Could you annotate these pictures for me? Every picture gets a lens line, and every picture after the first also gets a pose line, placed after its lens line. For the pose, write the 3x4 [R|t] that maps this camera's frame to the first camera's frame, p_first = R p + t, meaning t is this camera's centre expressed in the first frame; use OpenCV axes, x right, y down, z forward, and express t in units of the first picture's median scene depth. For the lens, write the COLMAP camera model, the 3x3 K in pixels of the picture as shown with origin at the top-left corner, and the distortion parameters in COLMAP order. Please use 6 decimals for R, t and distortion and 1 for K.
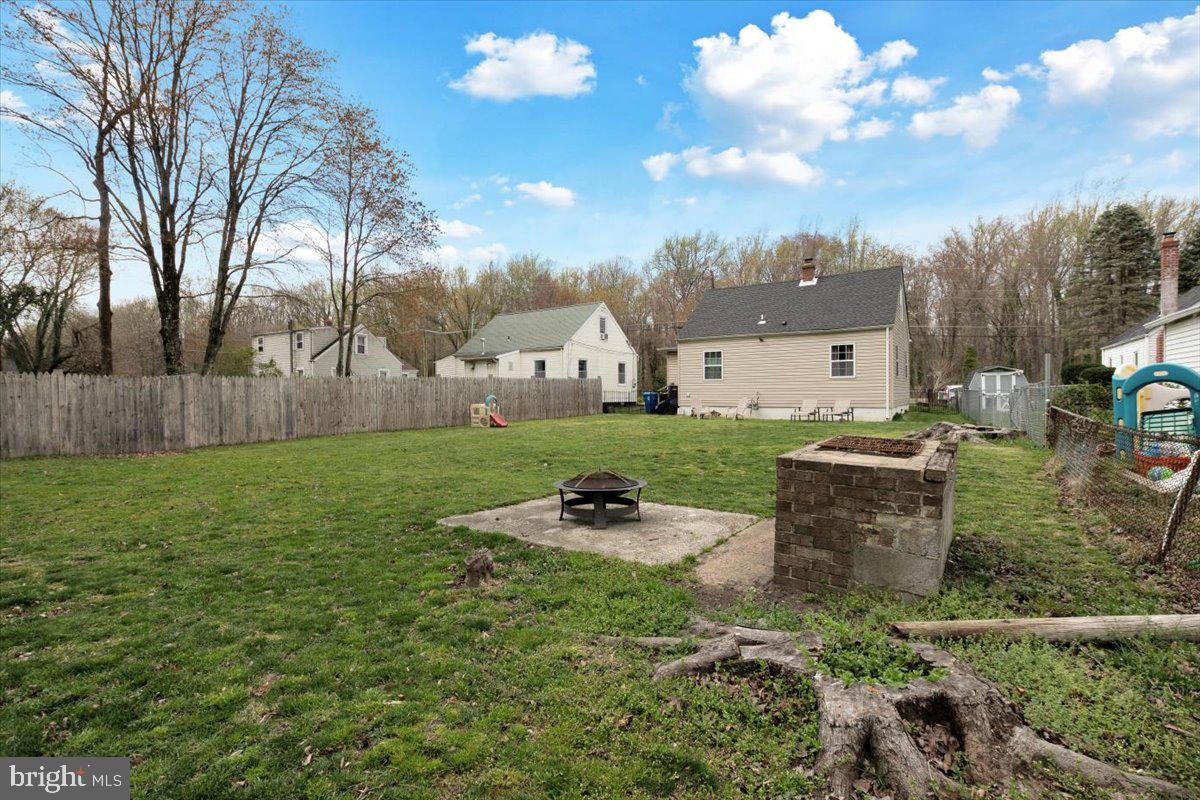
lens RADIAL K [[536.9, 0, 587.7], [0, 536.9, 388.1], [0, 0, 1]] dist [-0.038492, 0.008027]
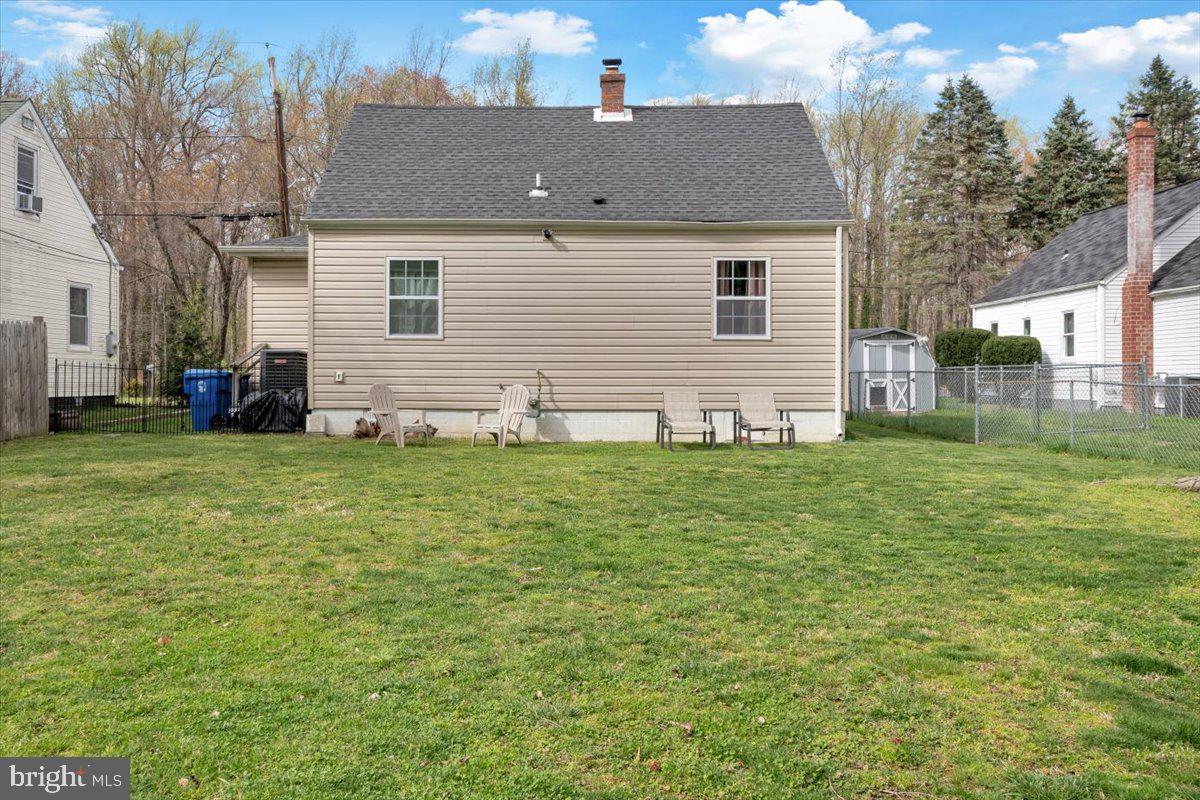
lens RADIAL K [[1001.7, 0, 601.4], [0, 1001.7, 384.5], [0, 0, 1]] dist [0.009701, 0.003299]
pose [[0.809868, 0.002527, 0.586607, -0.064266], [-0.012407, 0.999841, 0.012822, 0.006880], [-0.586481, -0.017662, 0.809770, 0.355967]]
